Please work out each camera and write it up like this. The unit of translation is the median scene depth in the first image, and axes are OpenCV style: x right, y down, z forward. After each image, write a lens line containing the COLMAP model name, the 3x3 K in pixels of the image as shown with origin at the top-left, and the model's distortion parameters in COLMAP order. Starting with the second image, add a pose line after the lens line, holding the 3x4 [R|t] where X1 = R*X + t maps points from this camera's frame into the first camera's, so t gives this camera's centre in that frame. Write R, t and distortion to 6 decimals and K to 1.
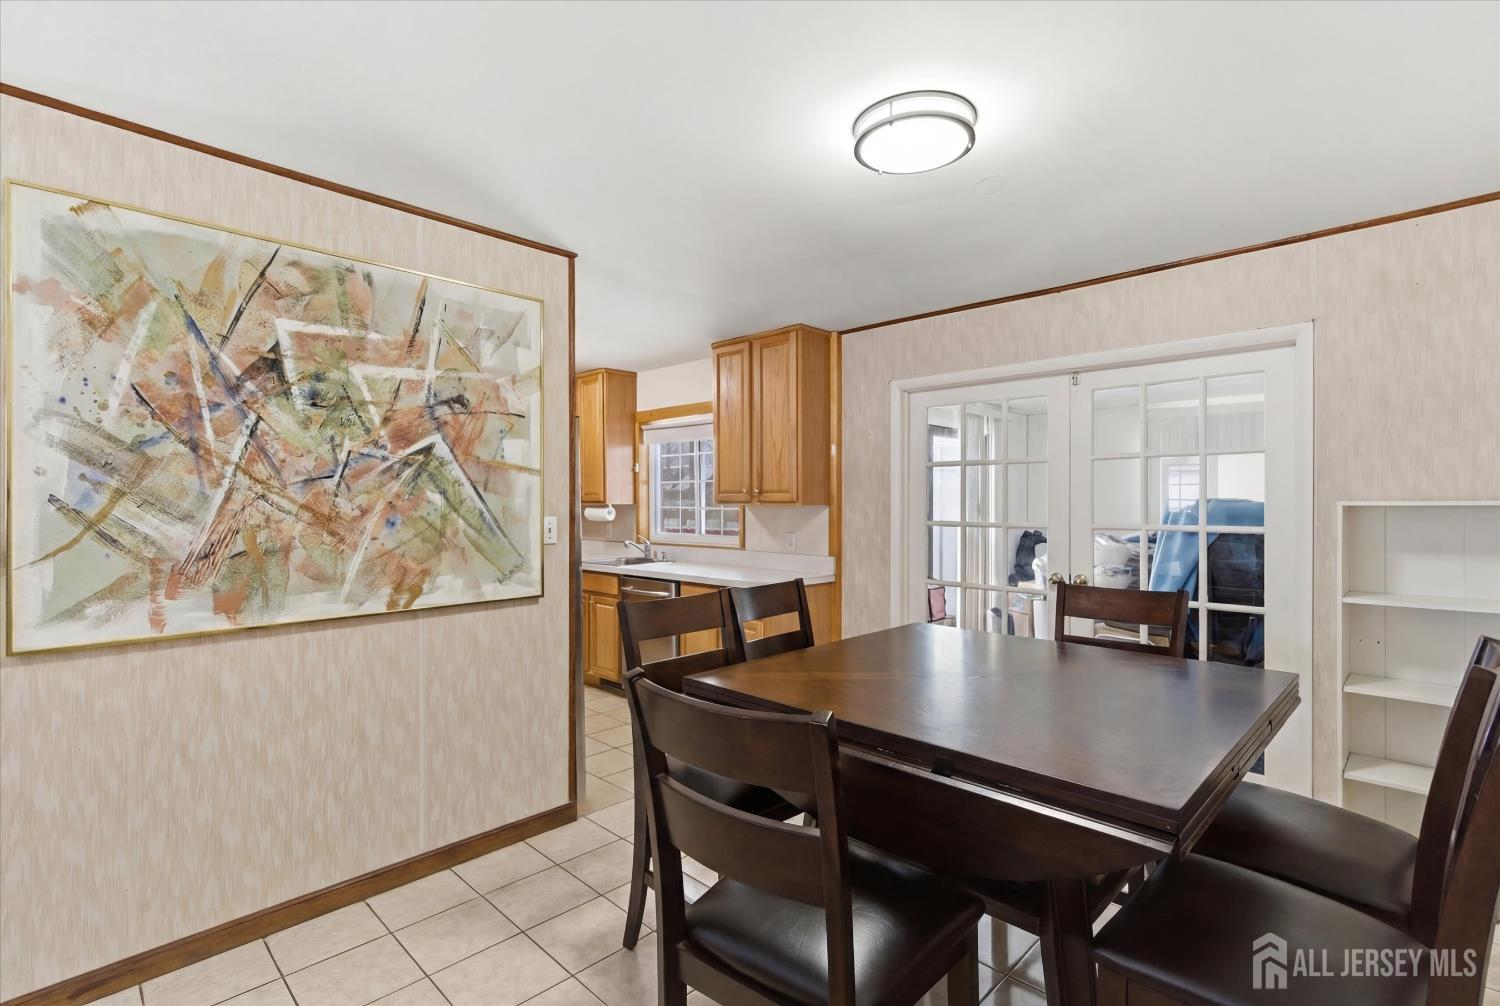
lens RADIAL K [[697.8, 0, 744.6], [0, 697.8, 501.2], [0, 0, 1]] dist [0.002618, -0.000584]
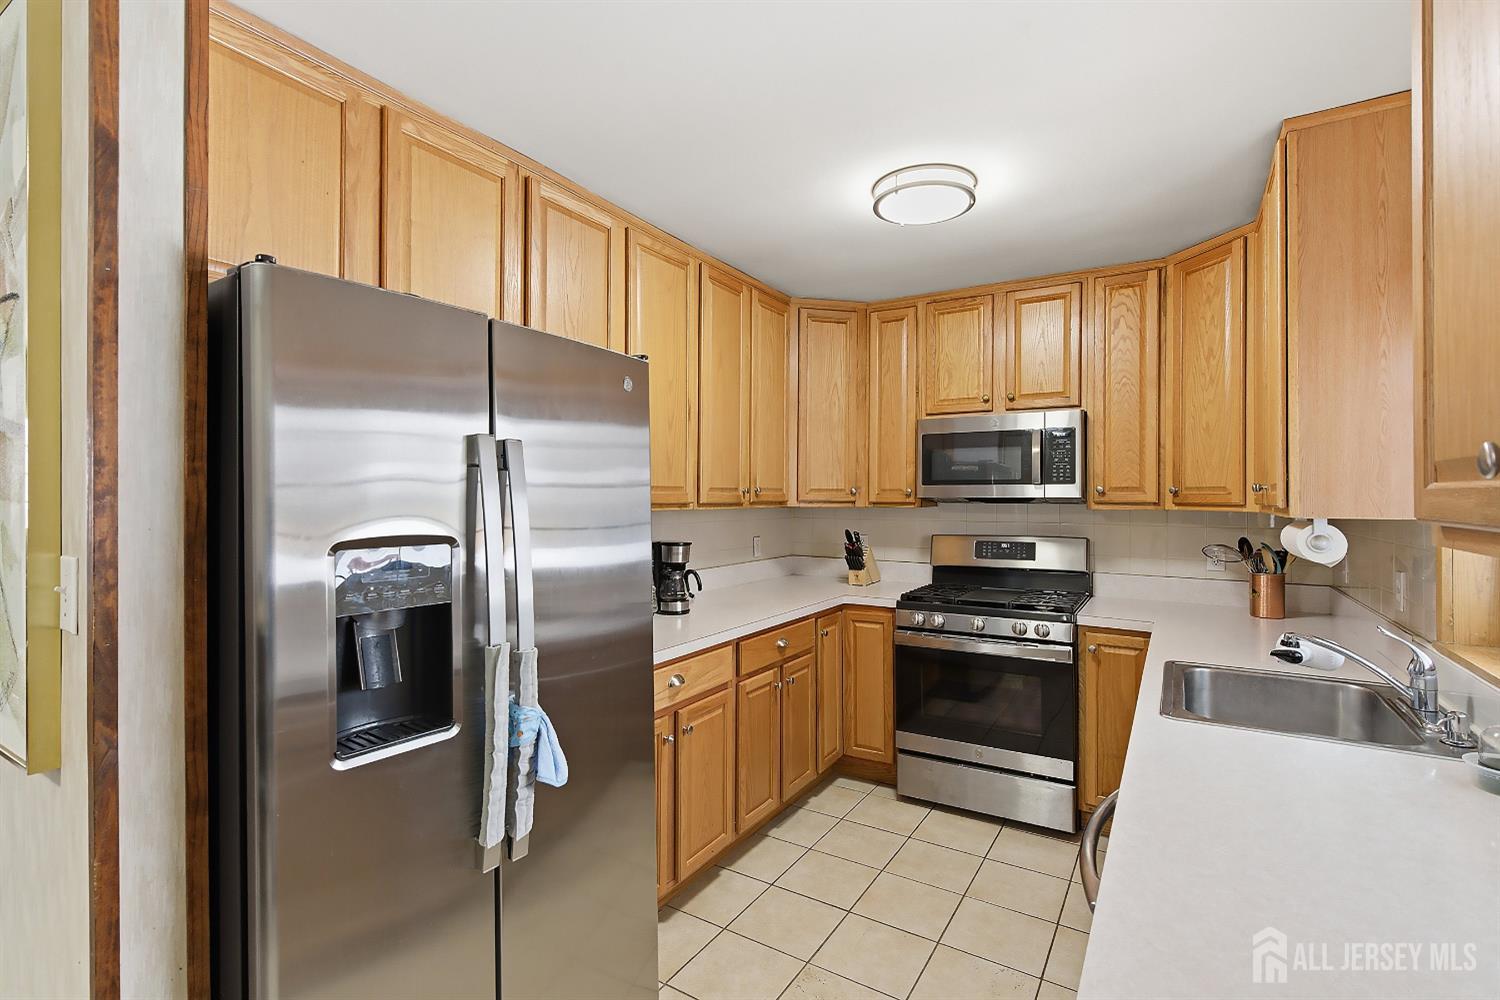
lens RADIAL K [[689.0, 0, 745.5], [0, 689.0, 495.3], [0, 0, 1]] dist [0.002436, -0.000748]
pose [[0.211657, 0.002373, -0.977341, 0.168778], [-0.003679, 0.999992, 0.001631, -0.013003], [0.977337, 0.003251, 0.211664, 1.510275]]
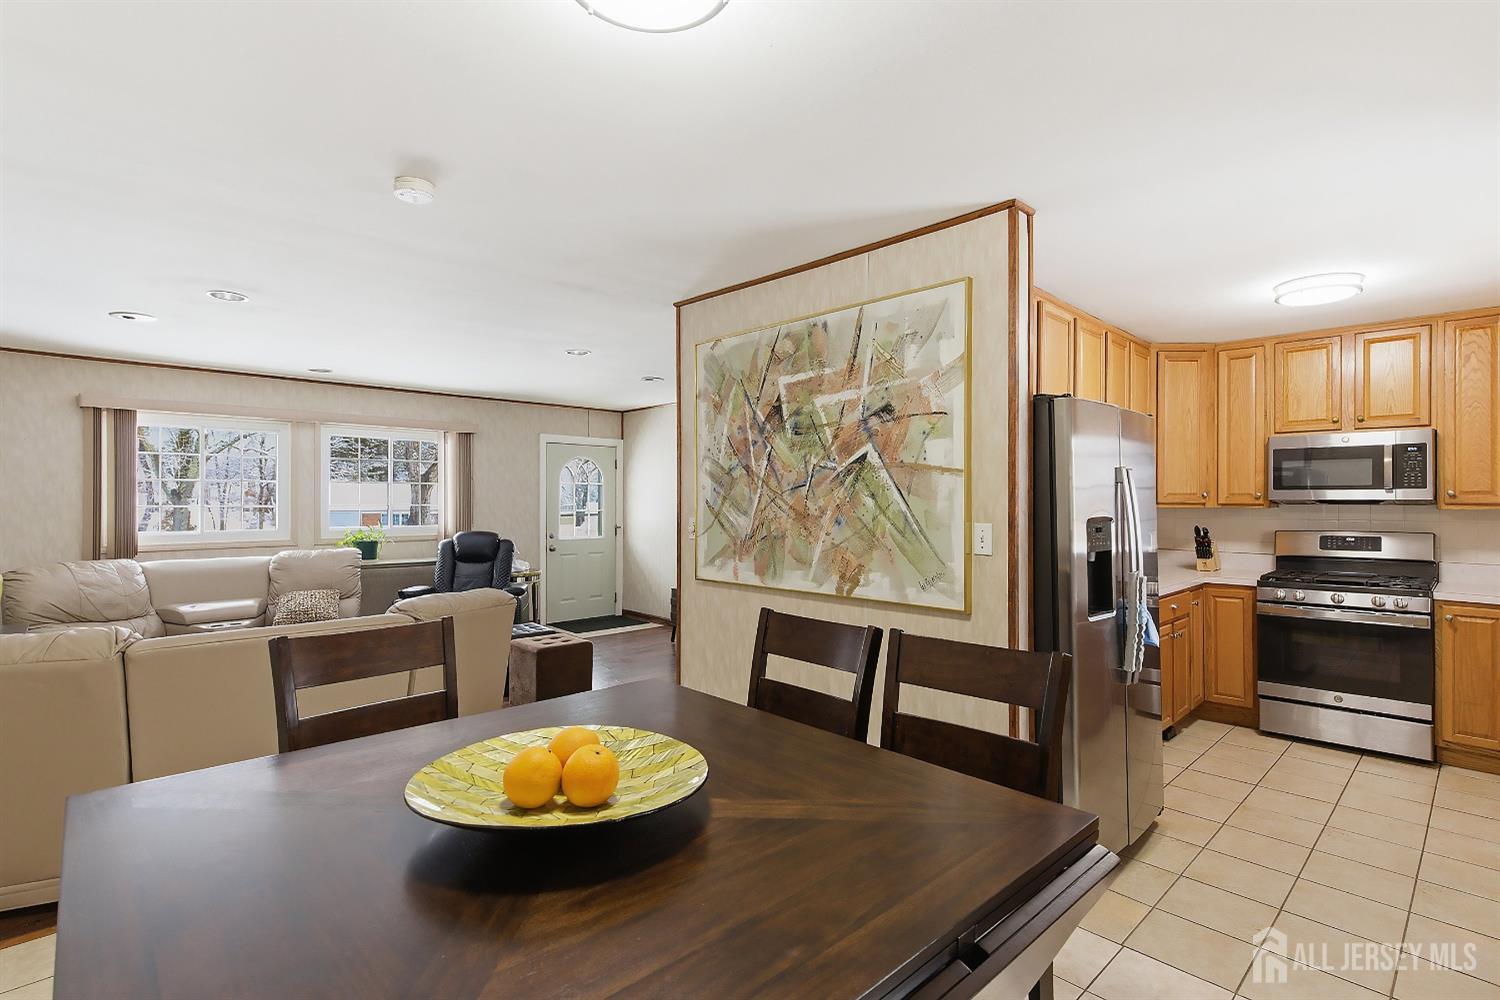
lens RADIAL K [[704.6, 0, 753.3], [0, 704.6, 499.1], [0, 0, 1]] dist [0.002664, -0.000552]
pose [[-0.028895, 0.000910, -0.999582, 0.710952], [-0.001675, 0.999998, 0.000958, -0.009080], [0.999581, 0.001702, -0.028893, 0.883931]]
